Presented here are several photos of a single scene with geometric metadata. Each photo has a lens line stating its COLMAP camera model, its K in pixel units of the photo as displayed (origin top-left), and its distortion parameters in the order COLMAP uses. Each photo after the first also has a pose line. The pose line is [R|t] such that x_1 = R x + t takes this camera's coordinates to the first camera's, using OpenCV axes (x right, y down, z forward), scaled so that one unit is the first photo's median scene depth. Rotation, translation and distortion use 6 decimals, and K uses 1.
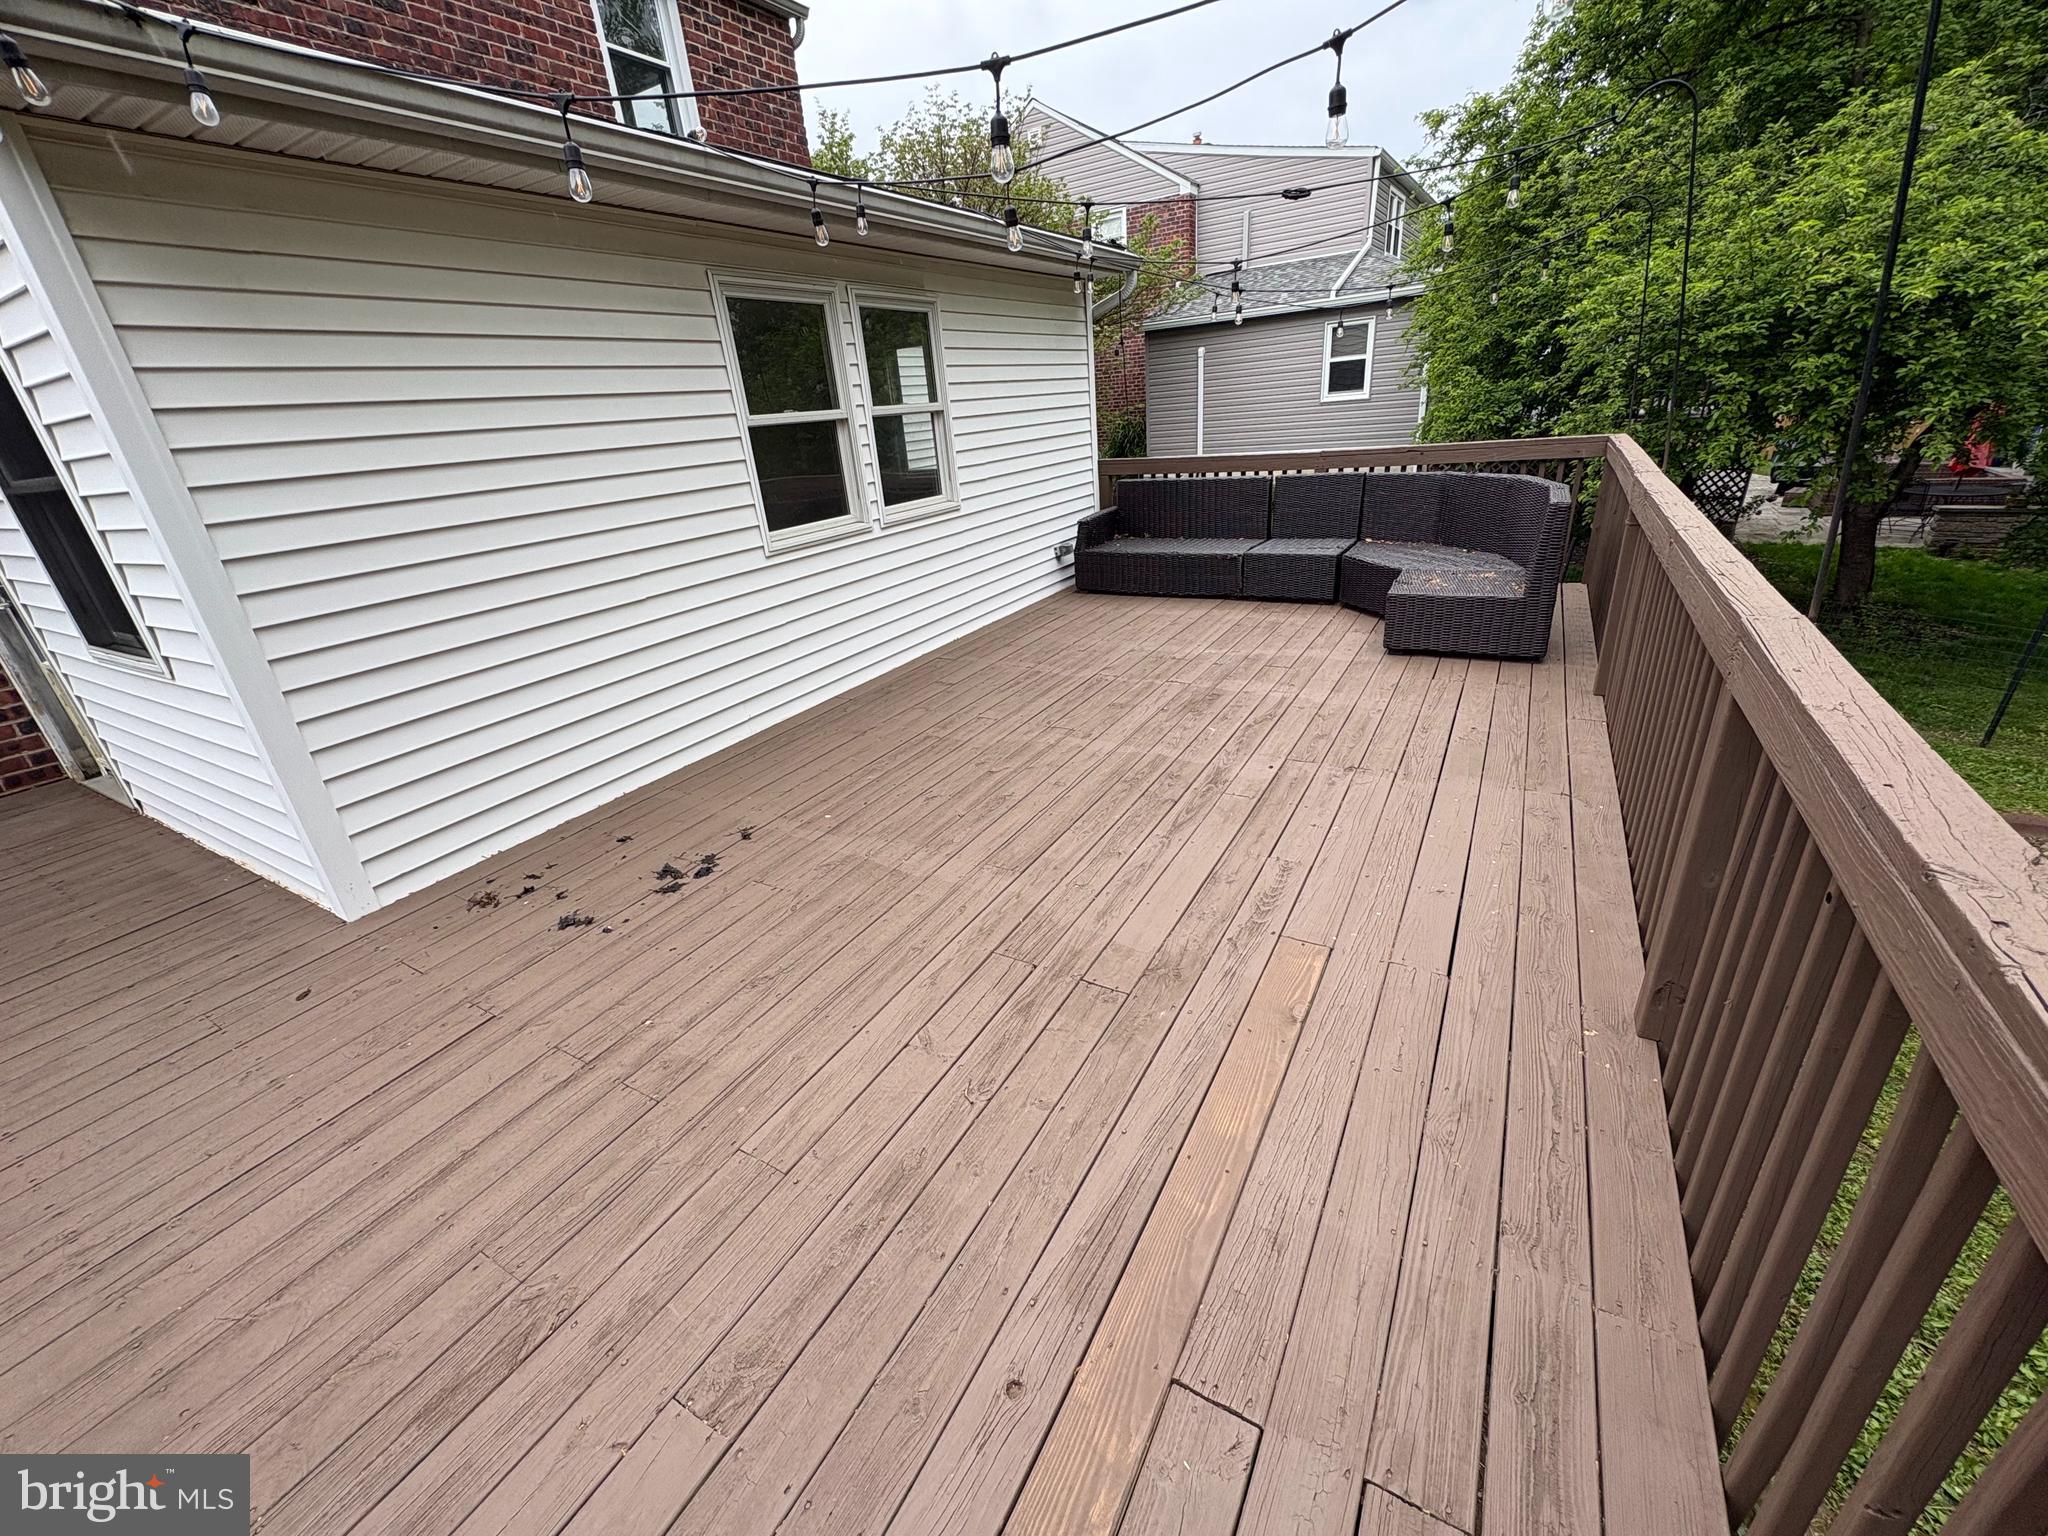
lens RADIAL K [[814.6, 0, 1023.6], [0, 814.6, 765.1], [0, 0, 1]] dist [-0.000357, -0.000021]
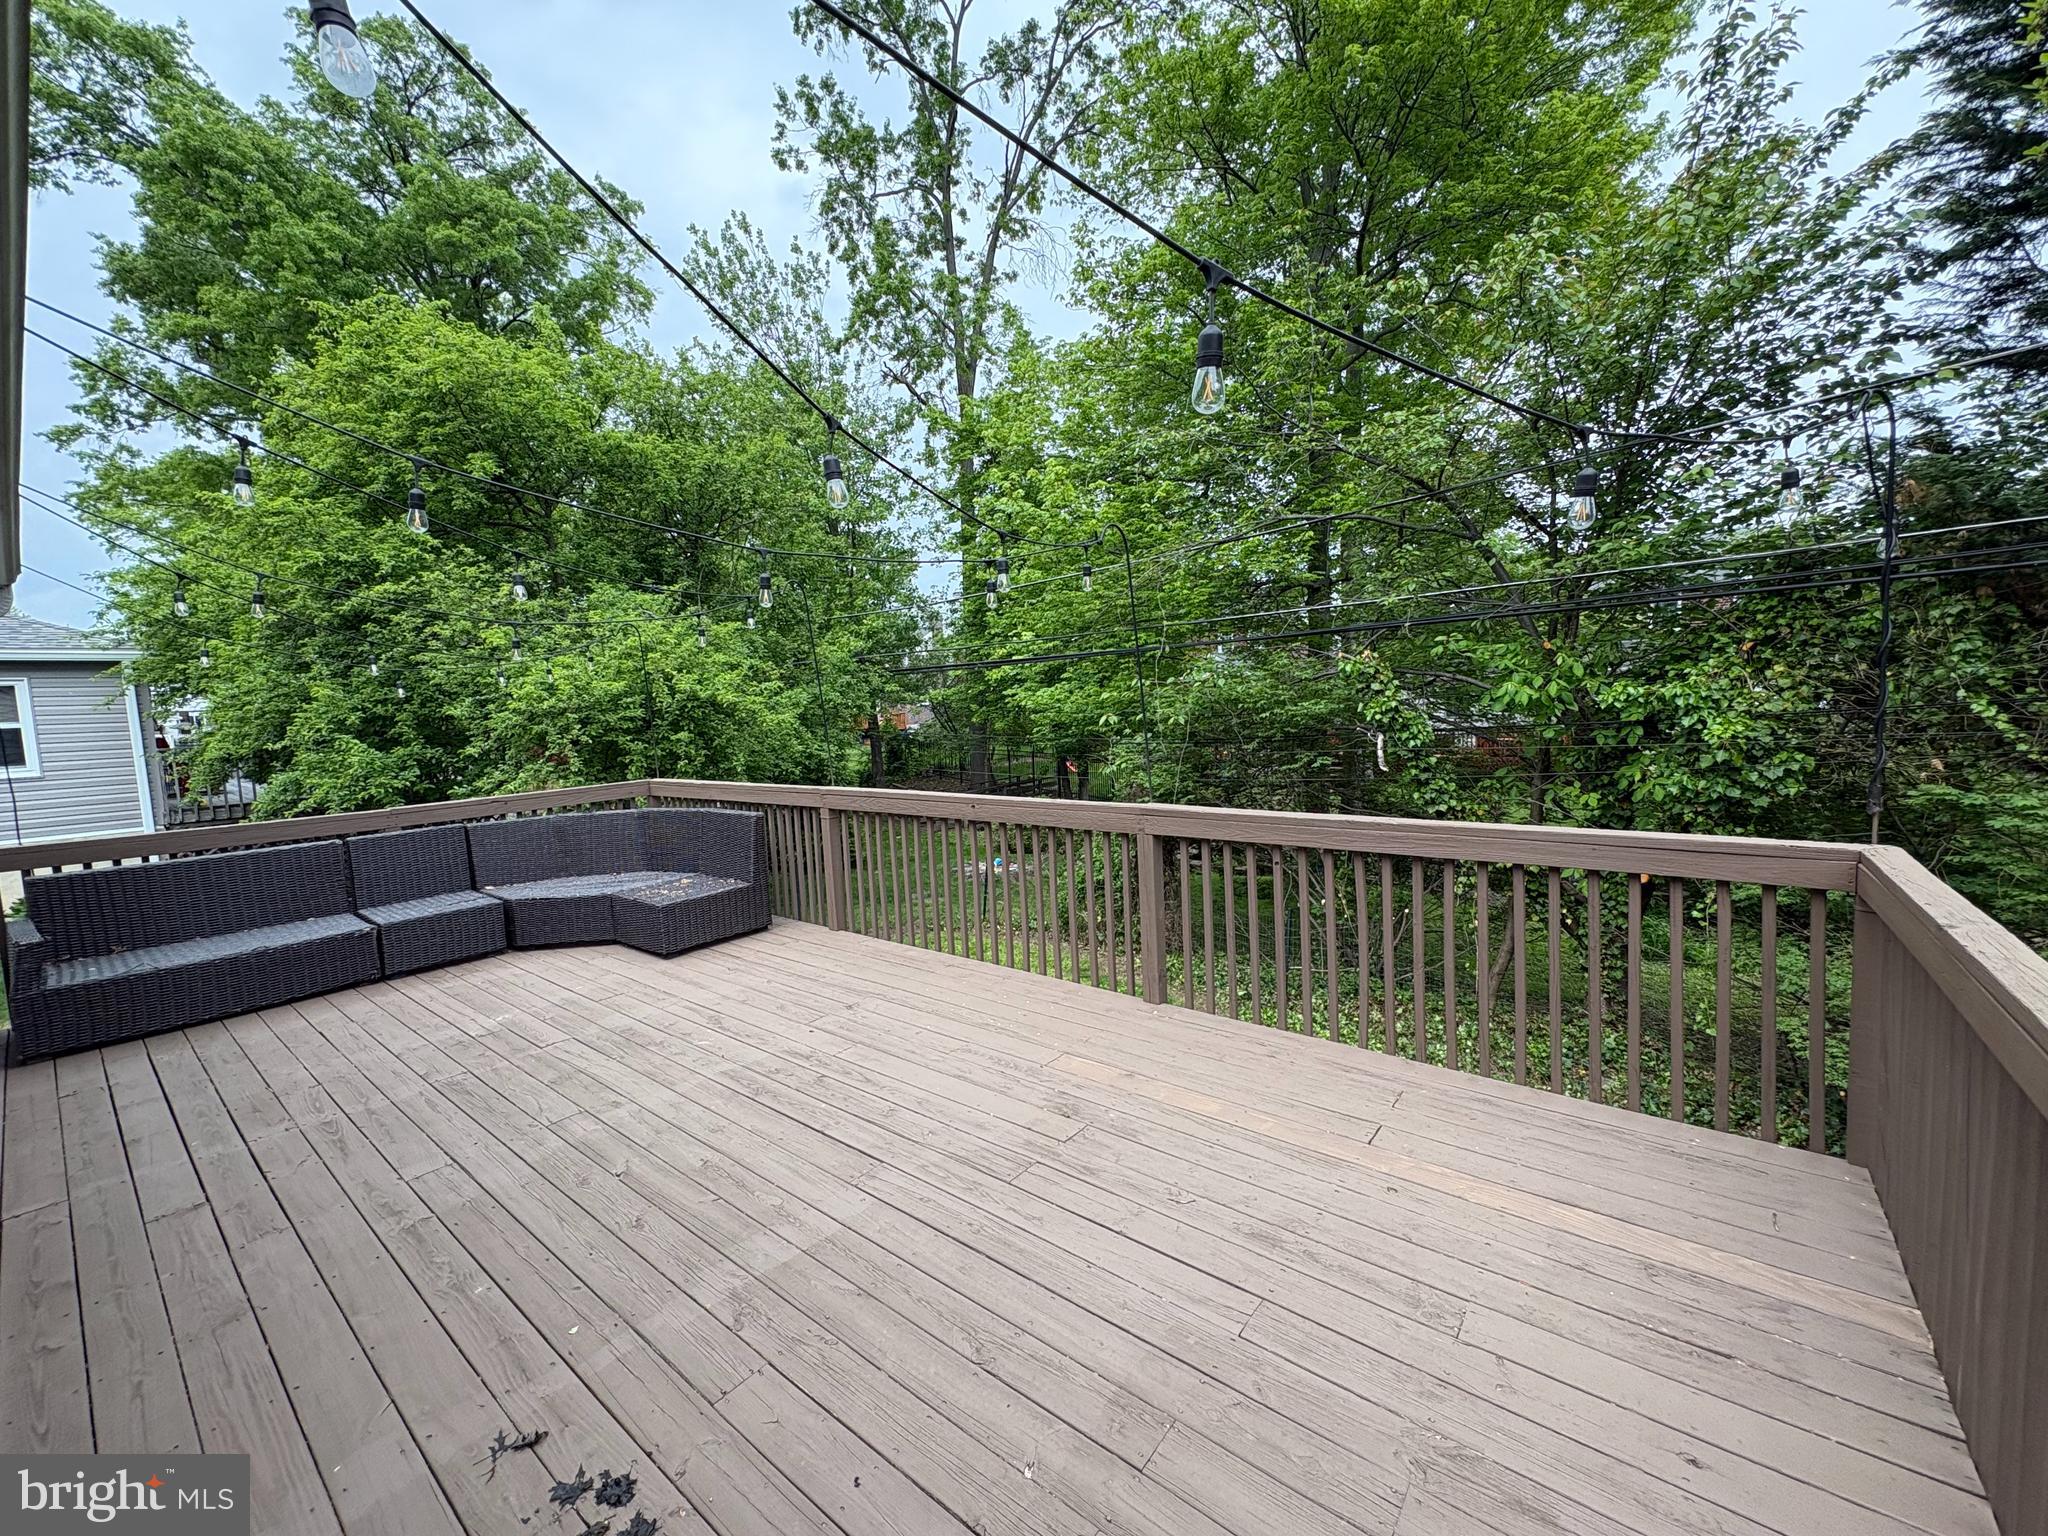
lens RADIAL K [[814.6, 0, 1023.6], [0, 814.6, 765.1], [0, 0, 1]] dist [-0.000357, -0.000021]
pose [[0.159316, -0.005396, 0.987213, -0.903143], [0.427227, 0.901875, -0.064016, -0.157069], [-0.889998, 0.431963, 0.145989, 0.486089]]
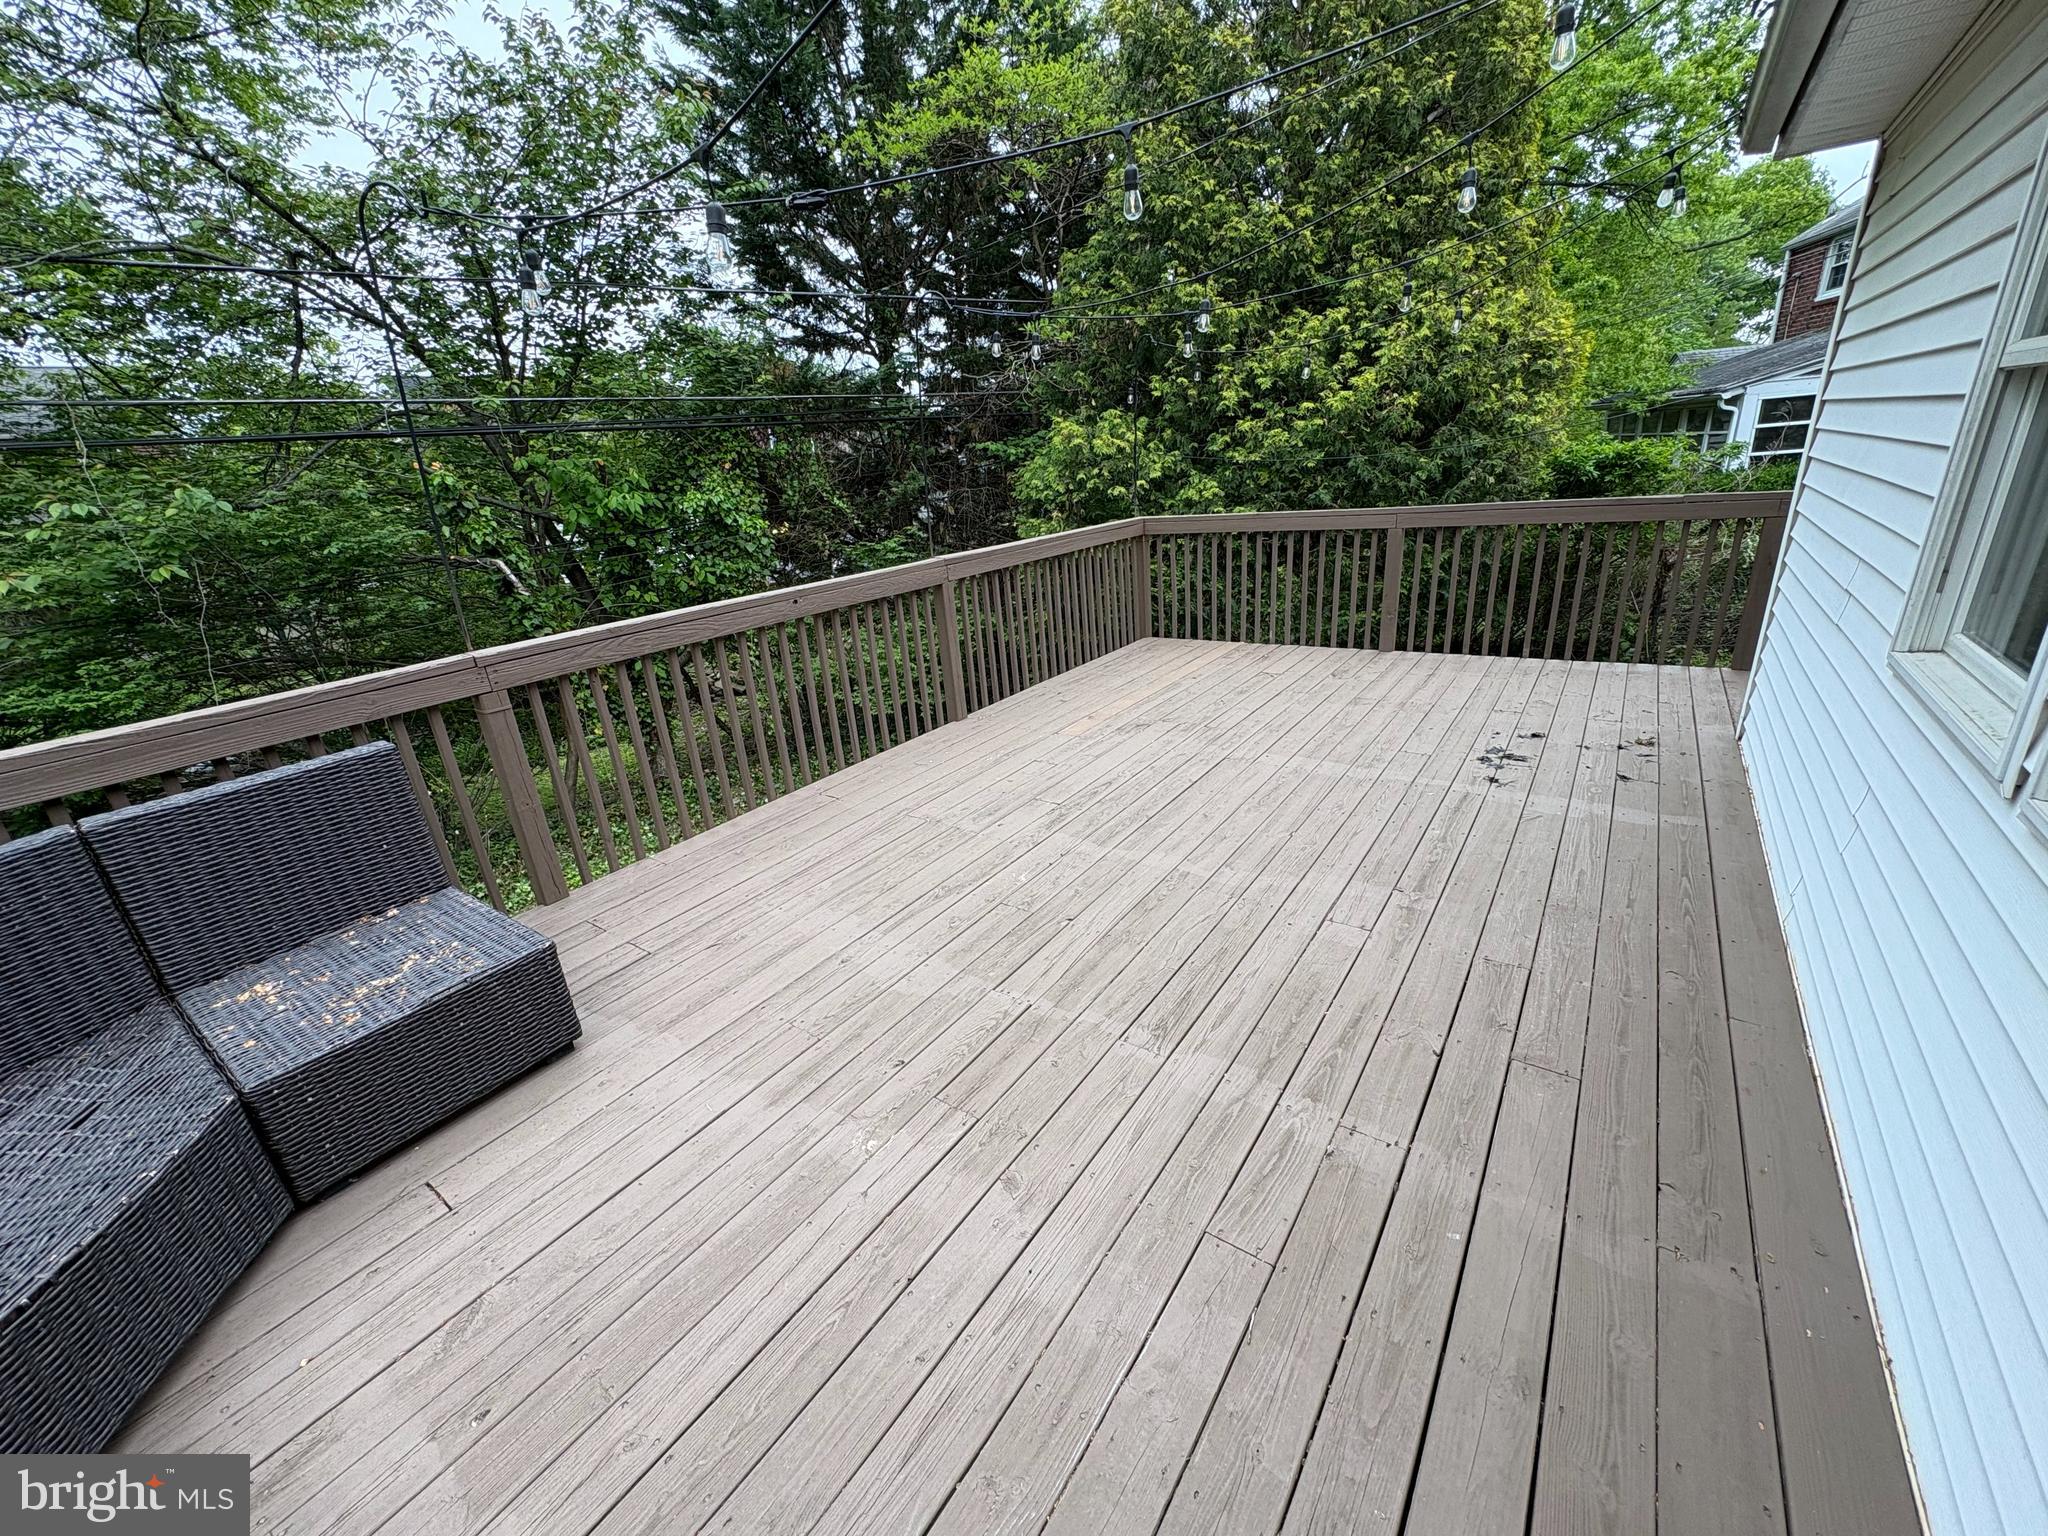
lens RADIAL K [[826.4, 0, 1024.0], [0, 826.4, 768.0], [0, 0, 1]] dist [0.003559, 0.000294]
pose [[-0.983812, 0.113283, 0.138857, 0.141493], [0.178045, 0.705898, 0.685571, -0.894767], [-0.020355, 0.699196, -0.714640, 1.998185]]
